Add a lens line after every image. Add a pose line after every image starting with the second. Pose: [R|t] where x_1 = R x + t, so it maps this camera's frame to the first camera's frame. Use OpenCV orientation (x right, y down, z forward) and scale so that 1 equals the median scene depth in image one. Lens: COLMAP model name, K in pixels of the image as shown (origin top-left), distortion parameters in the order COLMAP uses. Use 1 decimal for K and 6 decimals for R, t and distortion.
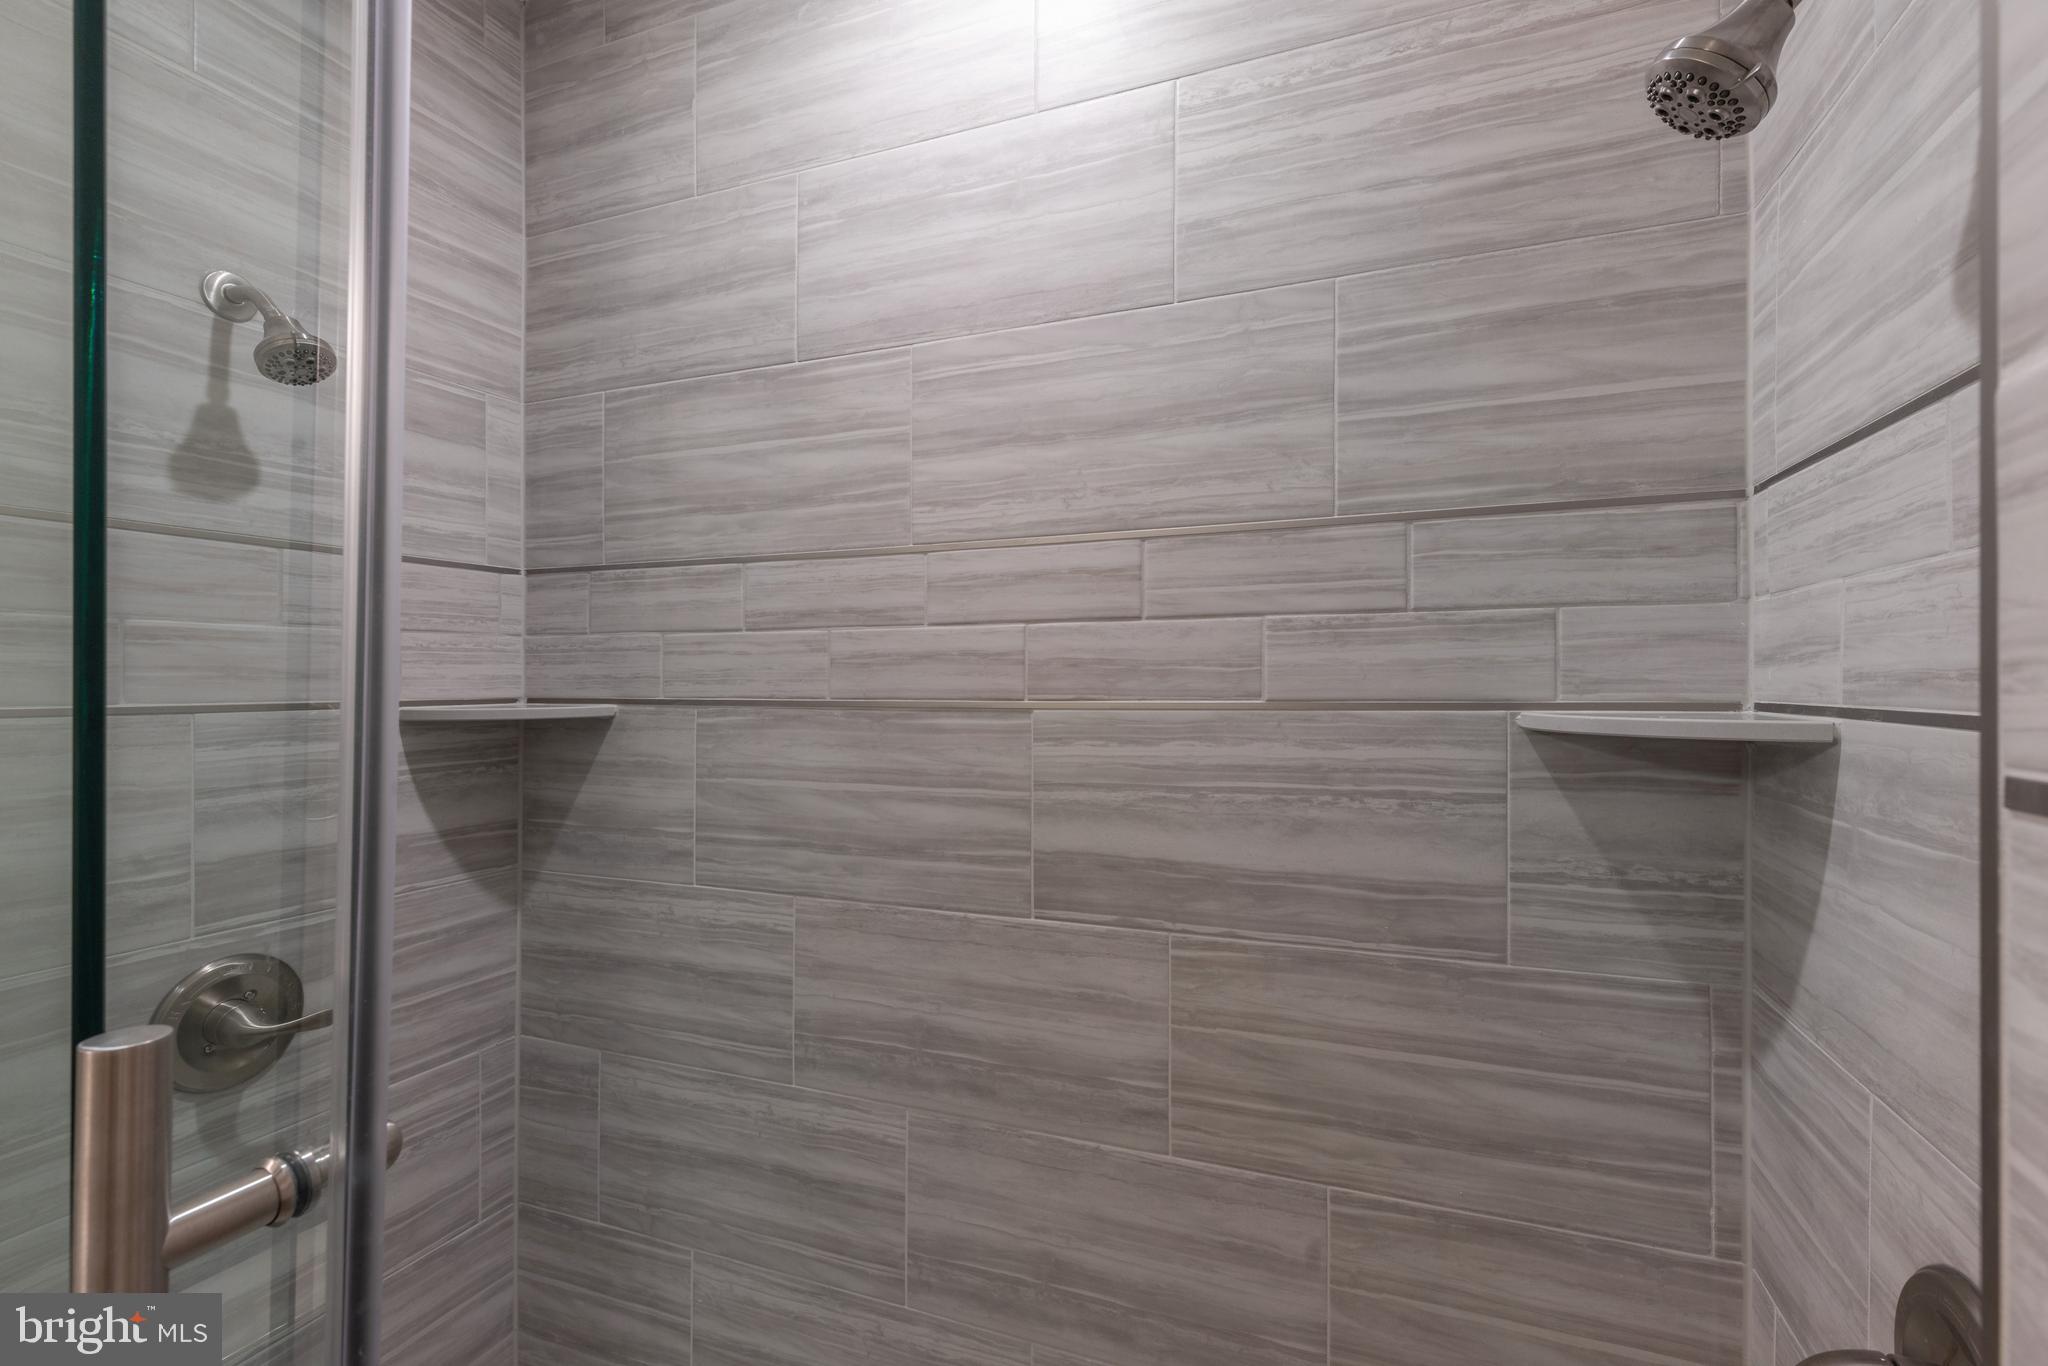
lens RADIAL K [[940.3, 0, 1017.1], [0, 940.3, 680.4], [0, 0, 1]] dist [0.011170, -0.005188]
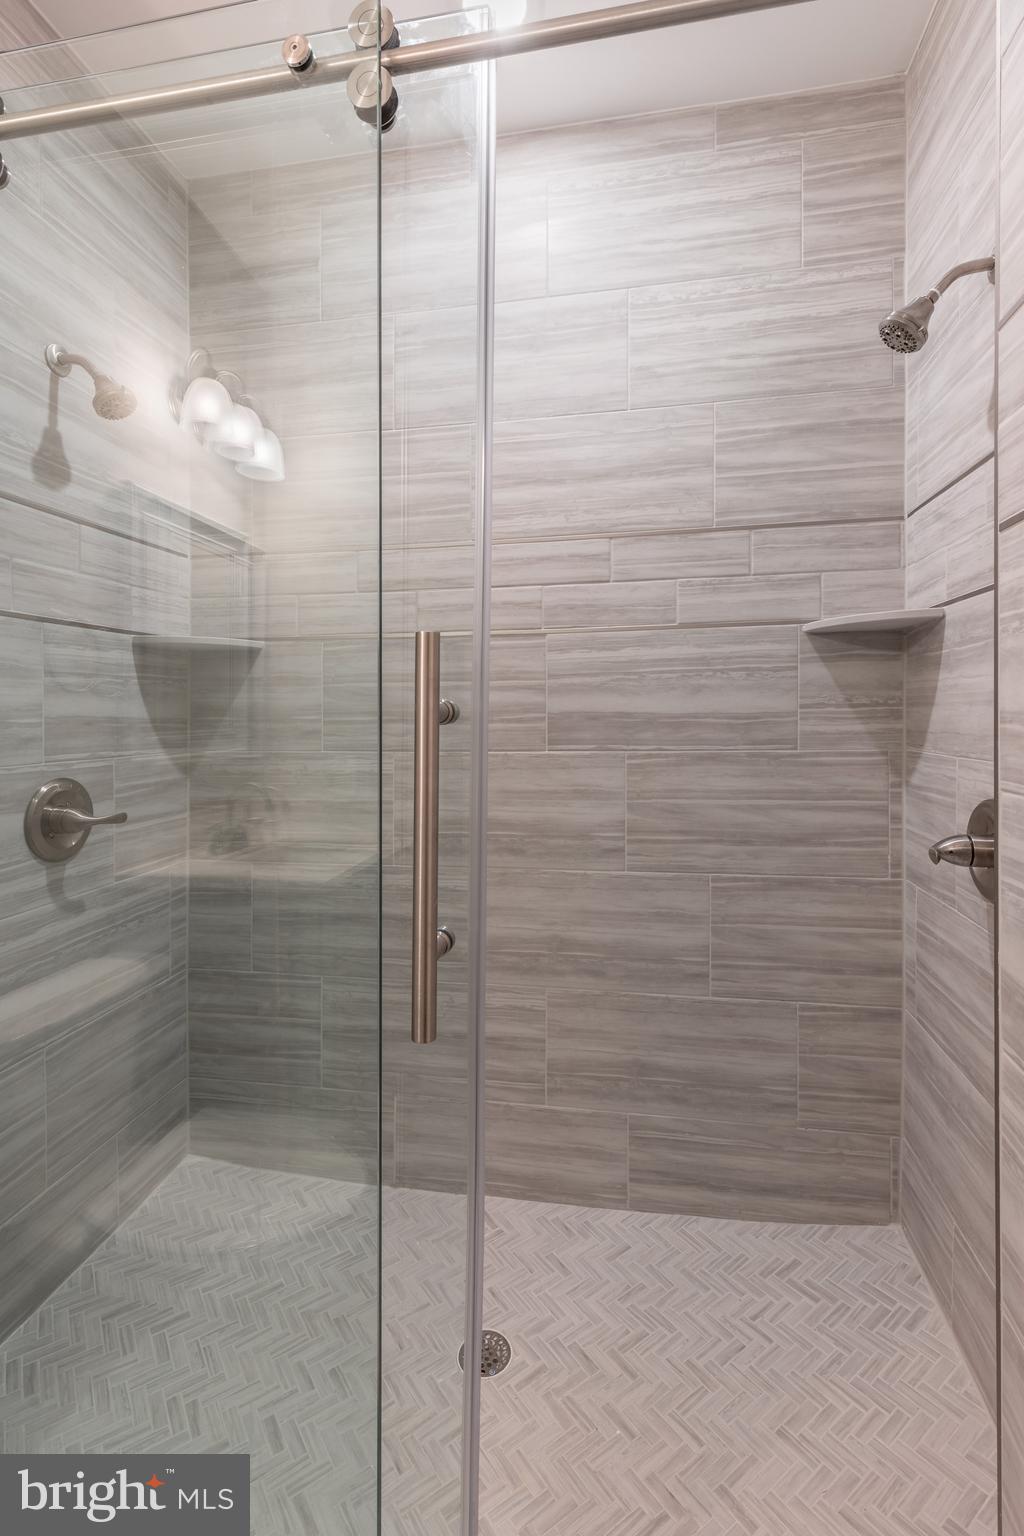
lens RADIAL K [[705.2, 0, 517.8], [0, 705.2, 707.5], [0, 0, 1]] dist [0.011170, -0.005188]
pose [[0.980733, -0.005696, 0.195271, -0.316826], [0.003773, 0.999941, 0.010217, 0.167074], [-0.195318, -0.009283, 0.980696, -0.318856]]
